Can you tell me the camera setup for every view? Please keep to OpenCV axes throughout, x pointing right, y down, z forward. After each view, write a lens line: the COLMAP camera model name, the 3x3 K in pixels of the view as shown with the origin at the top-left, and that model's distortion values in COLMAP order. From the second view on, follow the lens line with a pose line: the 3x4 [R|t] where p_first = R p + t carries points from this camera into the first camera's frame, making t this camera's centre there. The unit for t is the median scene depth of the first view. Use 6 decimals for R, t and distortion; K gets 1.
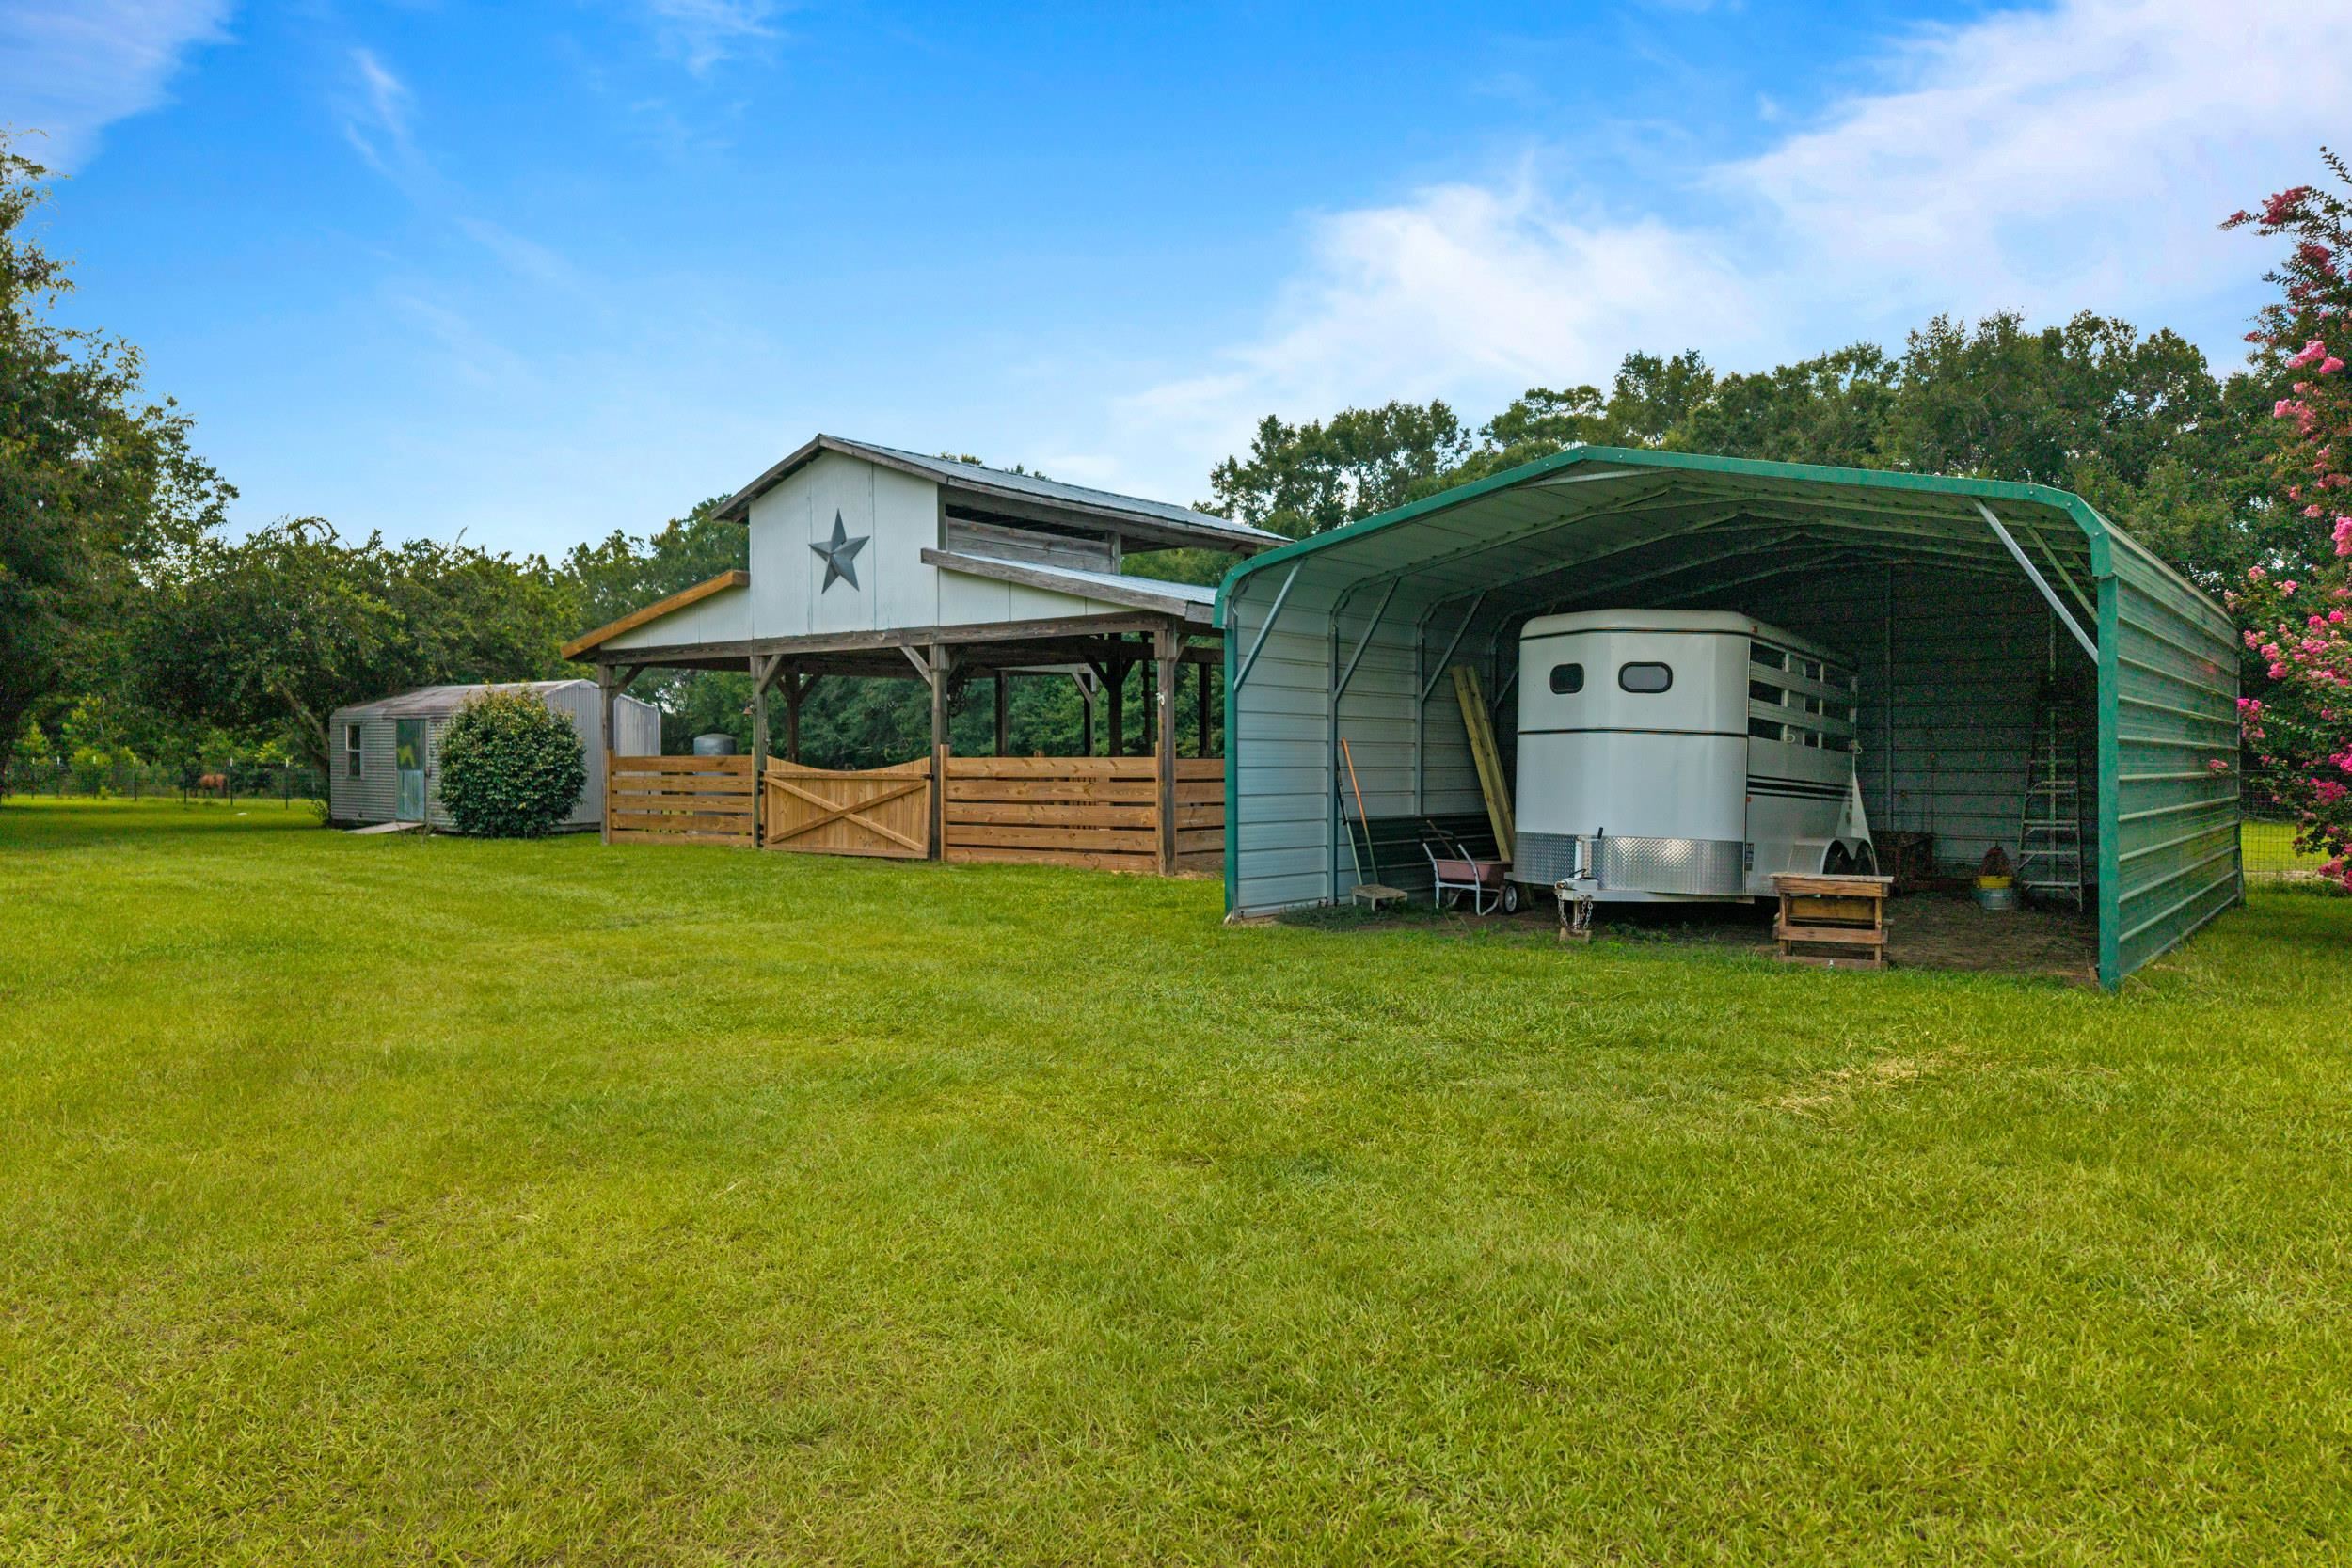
lens RADIAL K [[1634.2, 0, 1176.0], [0, 1634.2, 784.0], [0, 0, 1]] dist [0.054679, -0.035515]
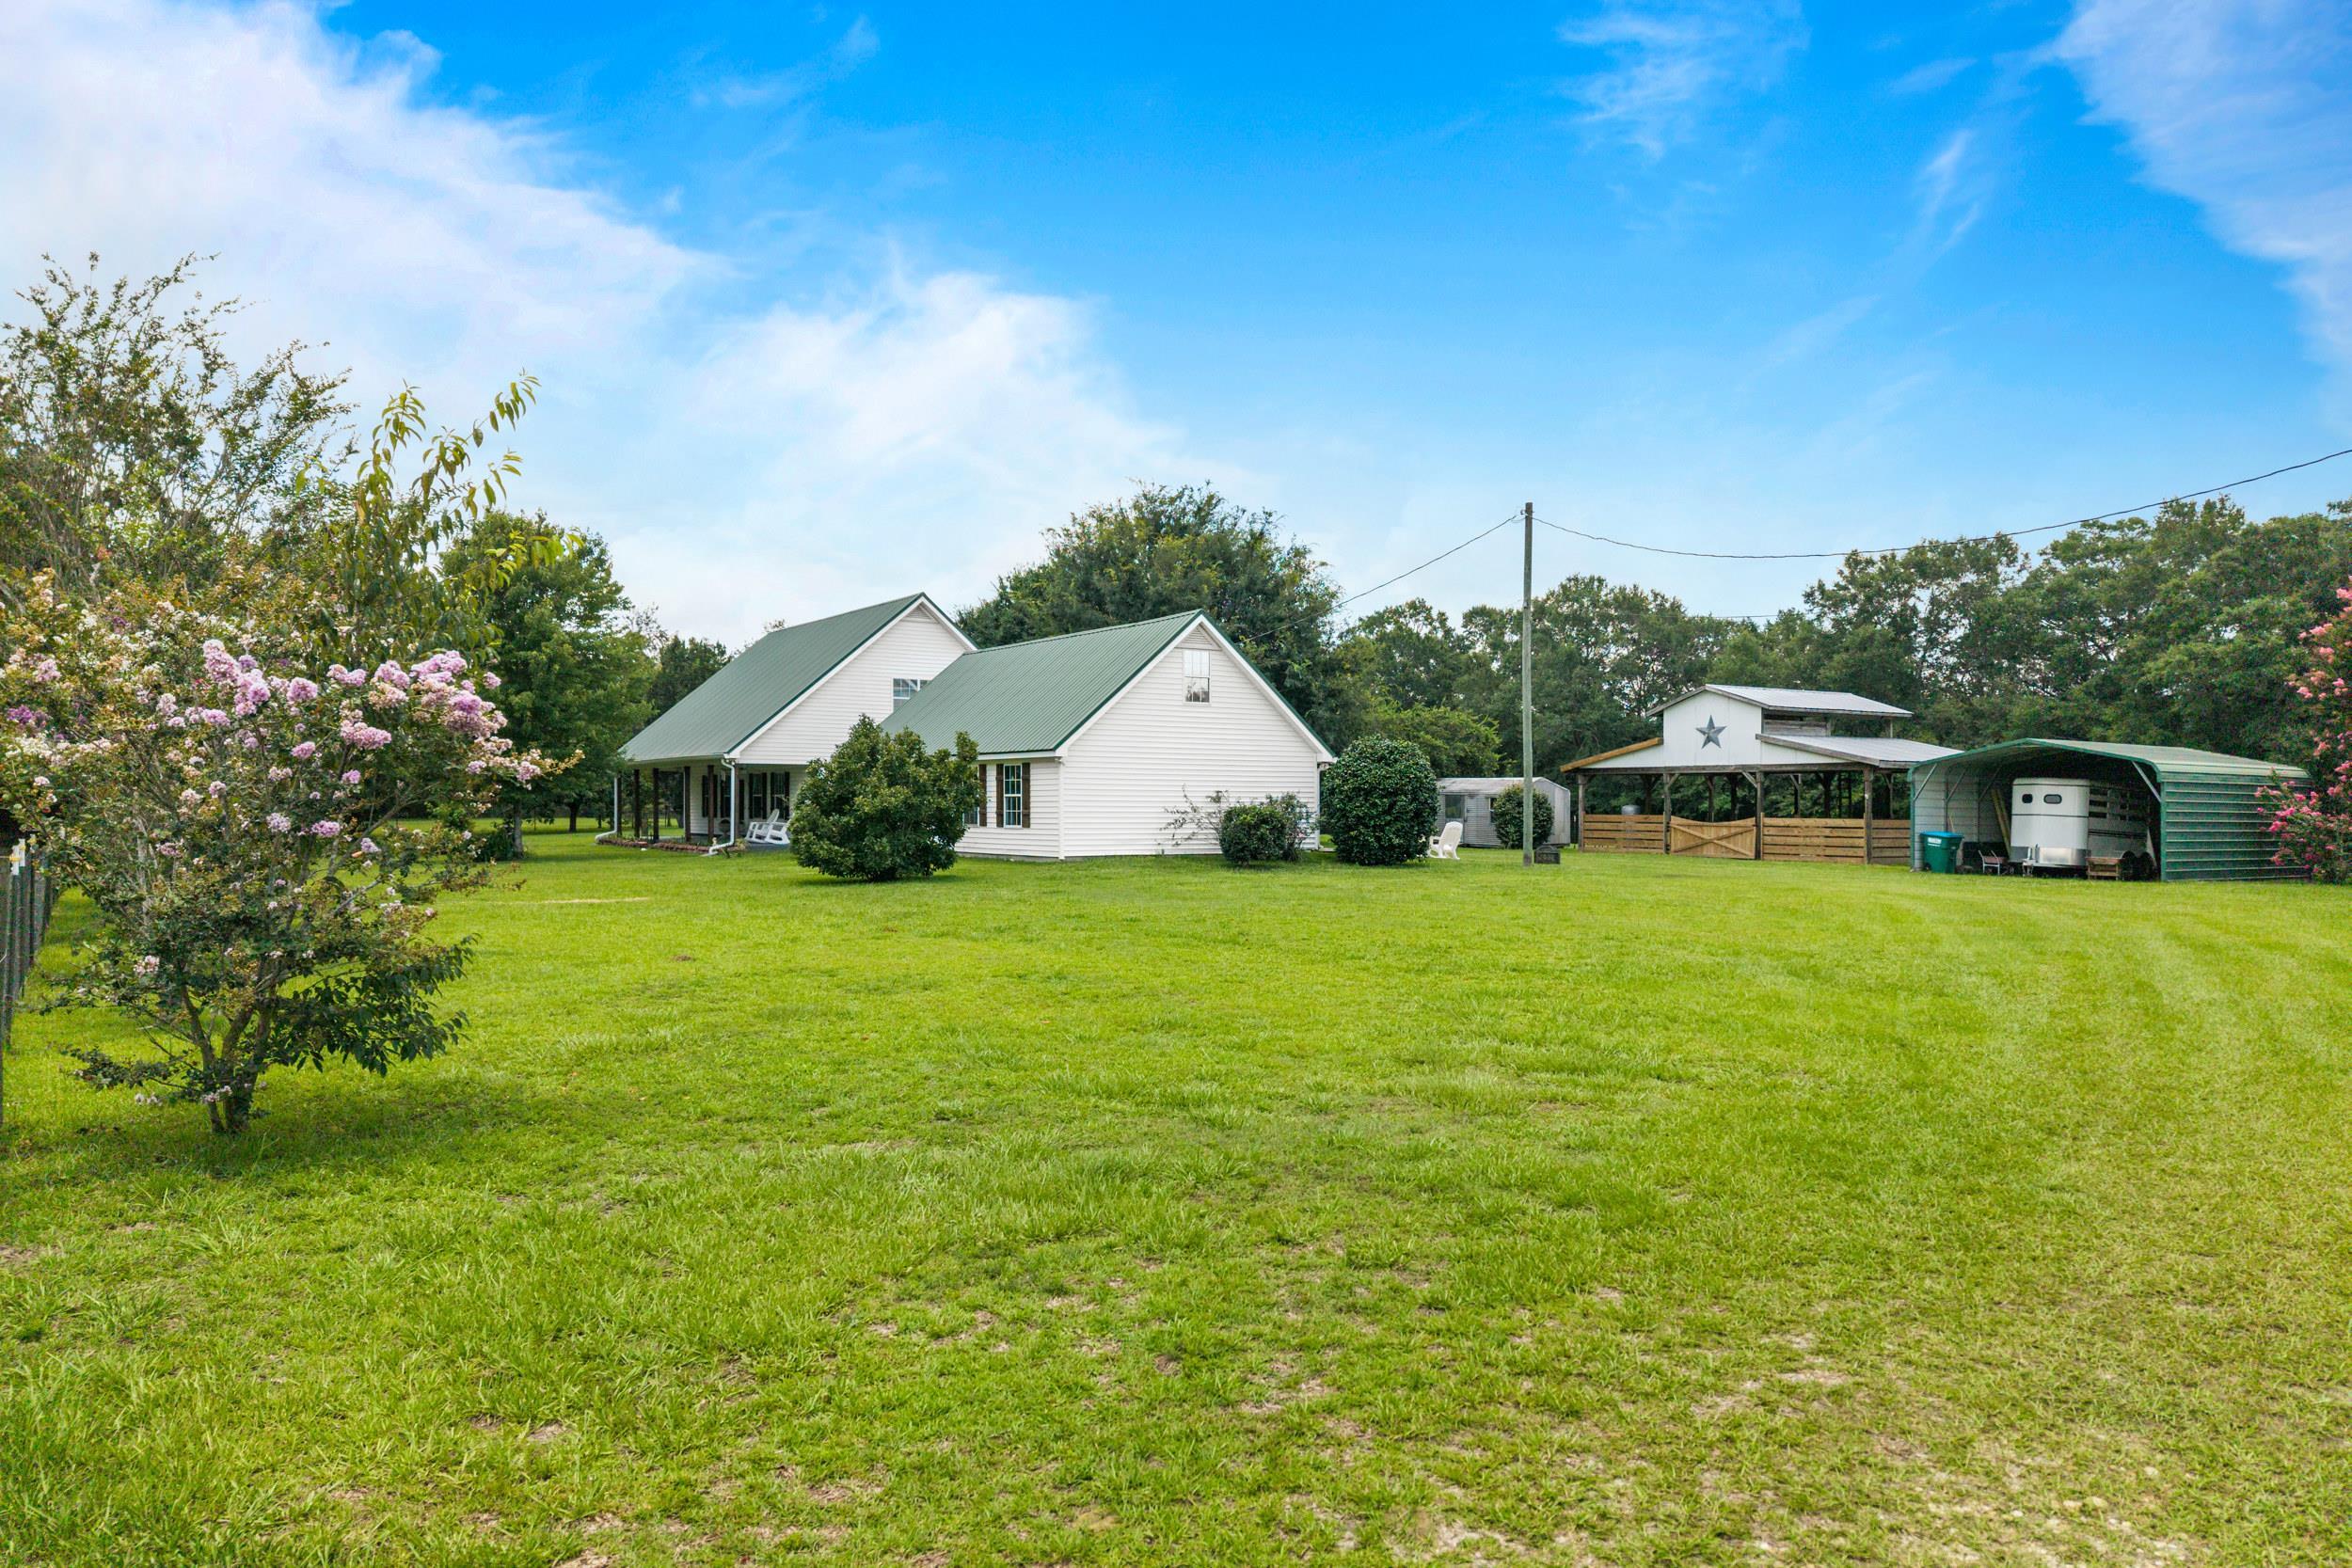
lens RADIAL K [[1593.1, 0, 1205.1], [0, 1593.1, 791.6], [0, 0, 1]] dist [0.080126, -0.095535]
pose [[0.954384, 0.010222, -0.298408, -0.210702], [-0.018050, 0.999561, -0.023487, 0.015633], [0.298037, 0.027802, 0.954149, -1.483337]]
